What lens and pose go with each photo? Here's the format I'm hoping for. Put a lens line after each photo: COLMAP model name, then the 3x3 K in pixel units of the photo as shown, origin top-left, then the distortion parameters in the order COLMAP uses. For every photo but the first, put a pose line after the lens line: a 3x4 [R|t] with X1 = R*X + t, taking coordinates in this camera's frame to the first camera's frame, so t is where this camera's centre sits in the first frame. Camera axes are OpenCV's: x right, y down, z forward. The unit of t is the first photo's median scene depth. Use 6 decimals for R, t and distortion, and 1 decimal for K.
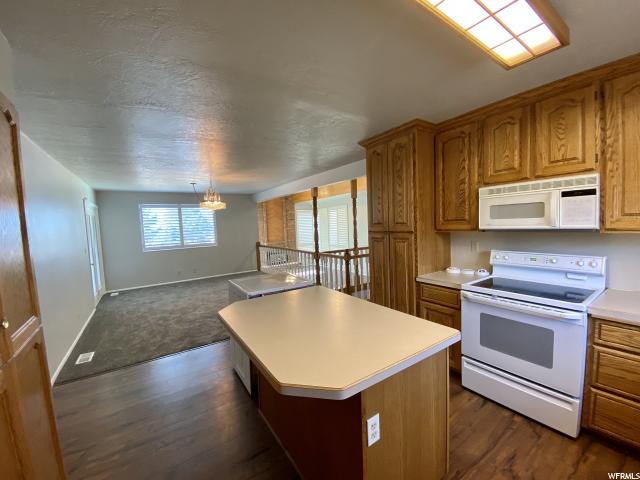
lens RADIAL K [[261.5, 0, 320.2], [0, 261.5, 241.2], [0, 0, 1]] dist [-0.005679, -0.002146]
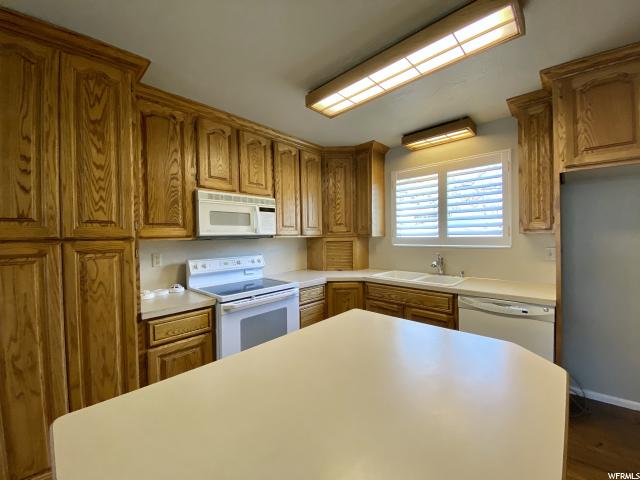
lens RADIAL K [[261.5, 0, 320.0], [0, 261.5, 241.7], [0, 0, 1]] dist [-0.005679, -0.002146]
pose [[-0.240801, 0.021974, 0.970326, -0.368027], [0.091357, 0.995818, 0.000120, 0.012510], [-0.966265, 0.088675, -0.241801, 0.857350]]
